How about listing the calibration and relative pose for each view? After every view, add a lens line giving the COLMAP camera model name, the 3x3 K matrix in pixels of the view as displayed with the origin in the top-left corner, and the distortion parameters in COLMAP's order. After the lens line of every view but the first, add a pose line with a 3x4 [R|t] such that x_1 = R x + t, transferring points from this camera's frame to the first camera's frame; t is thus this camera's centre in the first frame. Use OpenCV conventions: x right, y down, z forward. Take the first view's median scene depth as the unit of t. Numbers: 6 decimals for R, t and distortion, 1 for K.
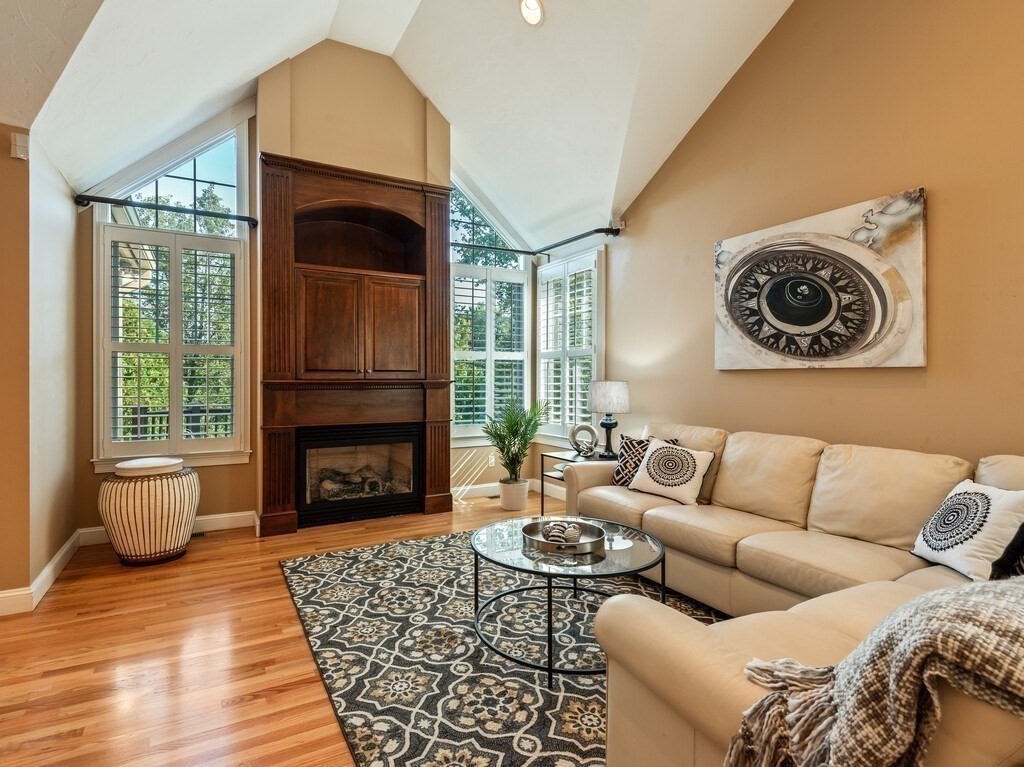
lens RADIAL K [[514.7, 0, 476.6], [0, 514.7, 385.4], [0, 0, 1]] dist [0.015177, -0.004792]
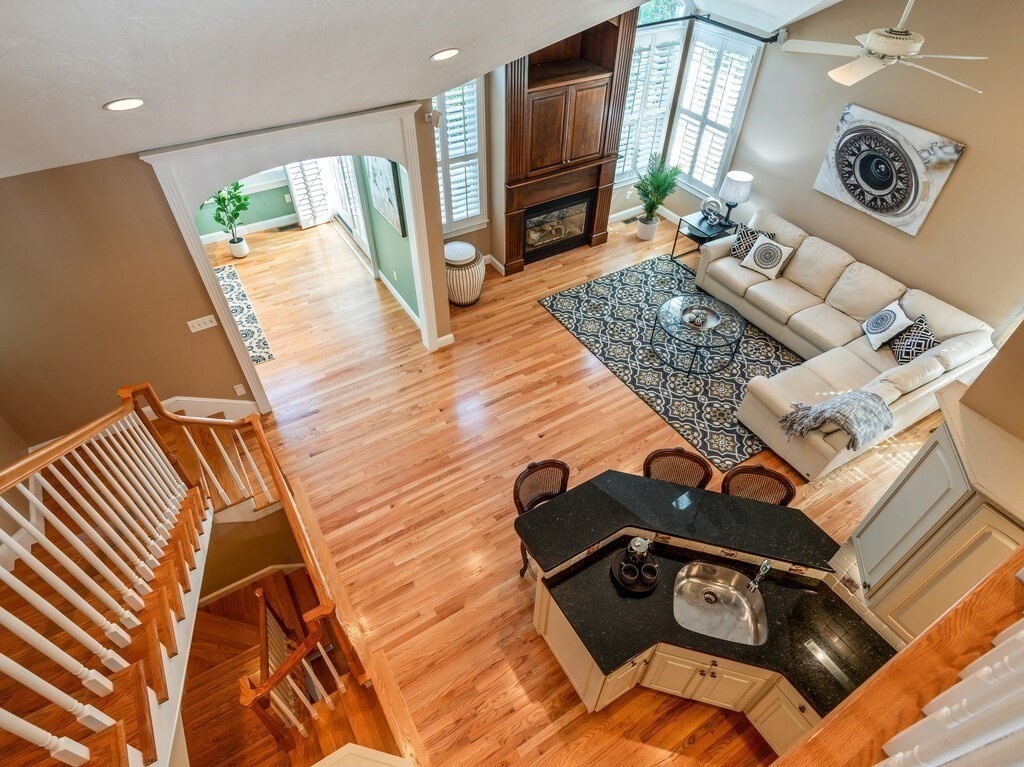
lens RADIAL K [[565.7, 0, 508.1], [0, 565.7, 385.3], [0, 0, 1]] dist [0.002694, 0.000446]
pose [[0.997885, -0.038560, 0.052325, -0.678564], [-0.008515, 0.720530, 0.693371, -0.925421], [-0.064438, -0.692351, 0.718678, -0.700125]]
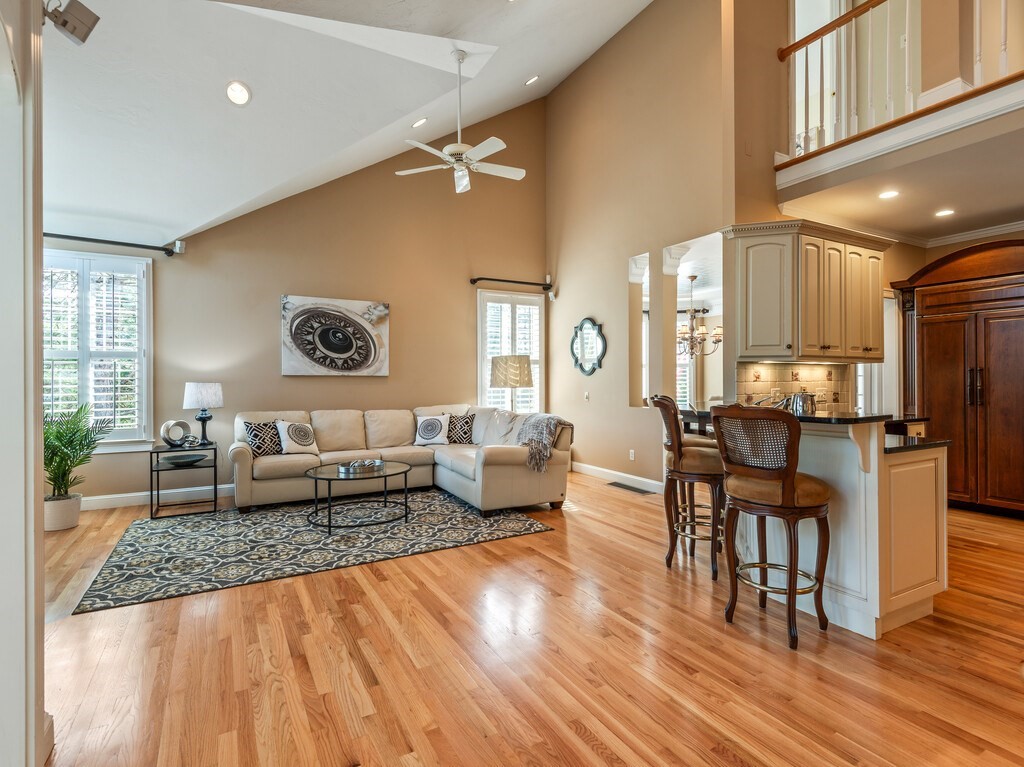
lens RADIAL K [[514.7, 0, 508.6], [0, 514.7, 381.7], [0, 0, 1]] dist [0.015177, -0.004792]
pose [[-0.024742, 0.004954, 0.999682, -1.329719], [0.017493, 0.999837, -0.004522, 0.009977], [-0.999541, 0.017376, -0.024824, 0.411714]]
